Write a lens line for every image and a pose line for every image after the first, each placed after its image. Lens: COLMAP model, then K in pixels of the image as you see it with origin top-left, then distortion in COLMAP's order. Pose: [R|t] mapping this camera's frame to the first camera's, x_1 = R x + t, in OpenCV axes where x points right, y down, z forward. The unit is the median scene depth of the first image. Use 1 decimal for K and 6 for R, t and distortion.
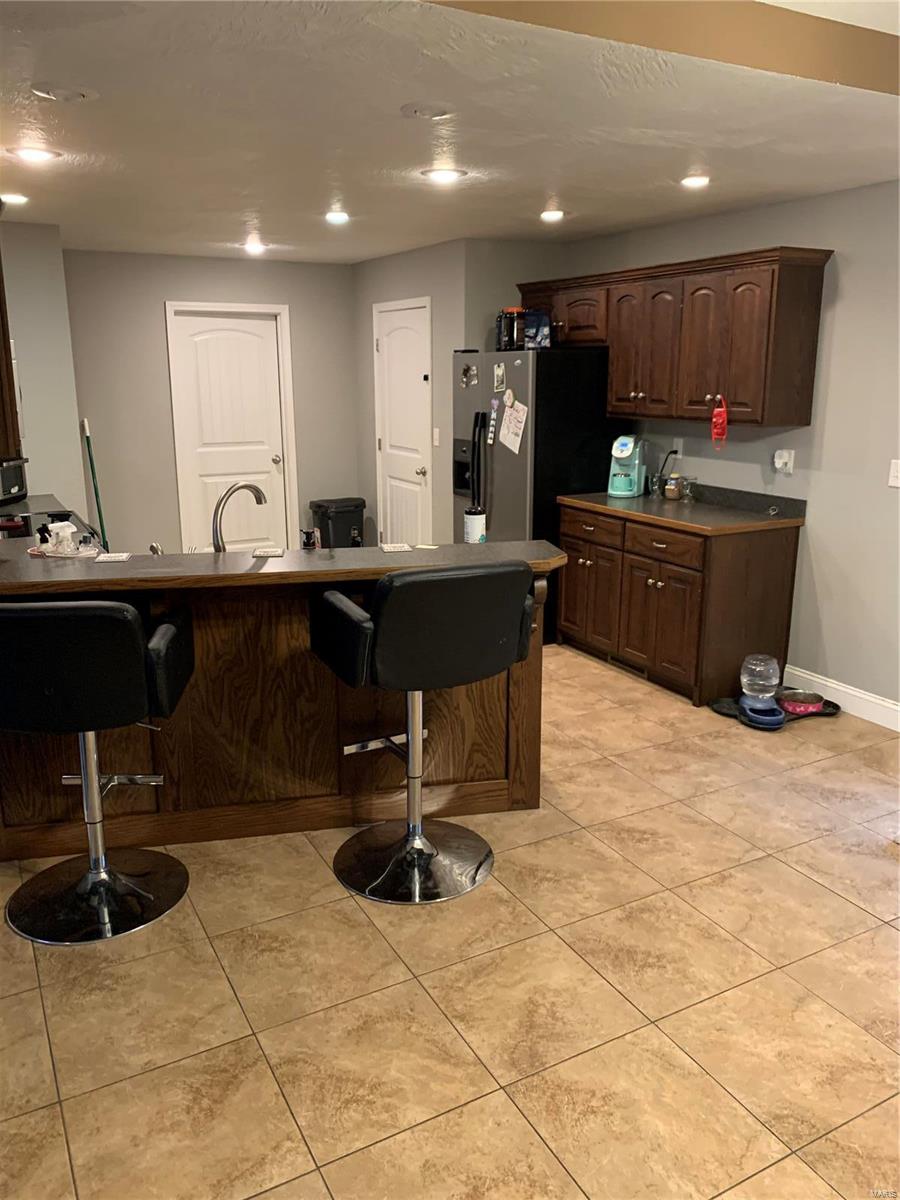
lens RADIAL K [[917.7, 0, 453.7], [0, 917.7, 597.0], [0, 0, 1]] dist [0.053909, -0.076983]
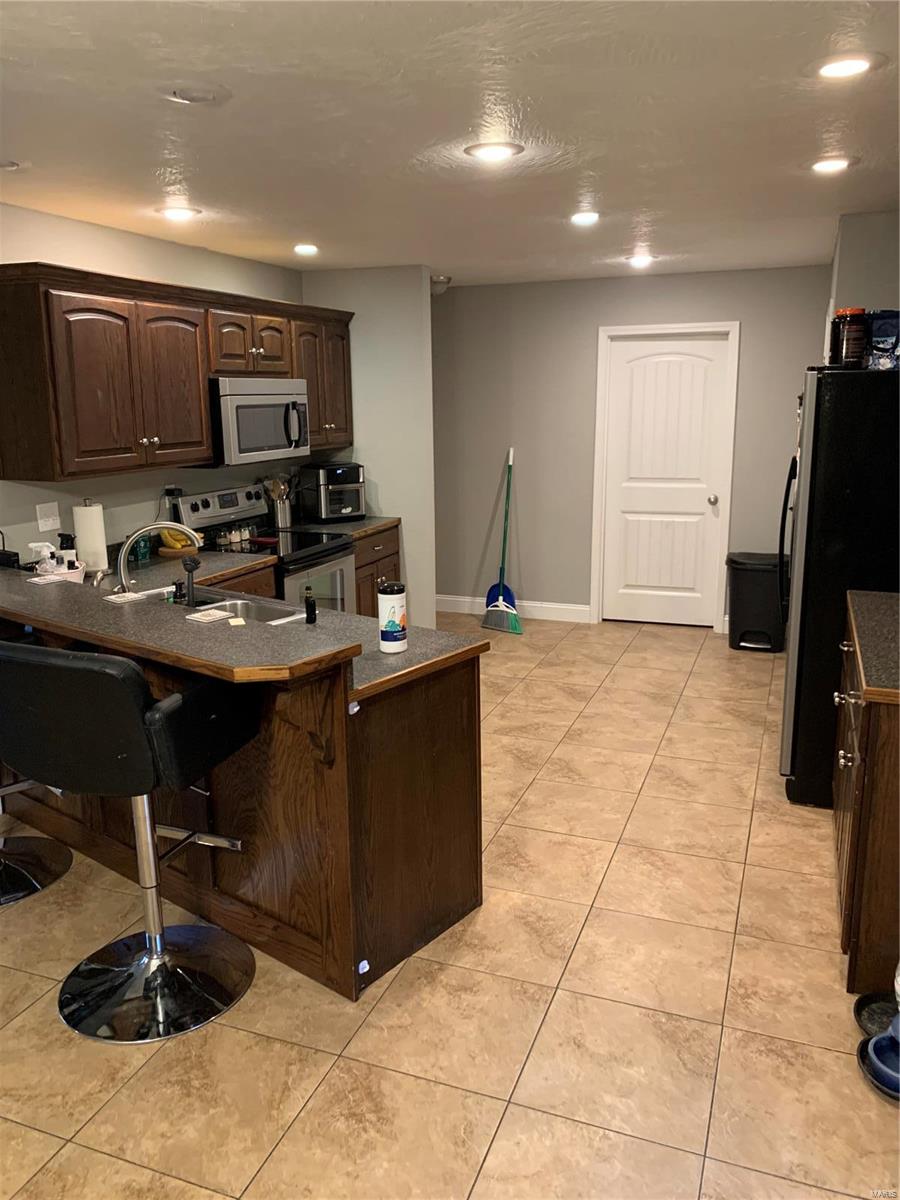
lens RADIAL K [[918.3, 0, 450.0], [0, 918.3, 600.0], [0, 0, 1]] dist [0.002667, 0.001377]
pose [[0.645727, 0.160831, -0.746438, 0.482444], [-0.173596, 0.982888, 0.061604, -0.108971], [0.743573, 0.089799, 0.662598, 0.410946]]
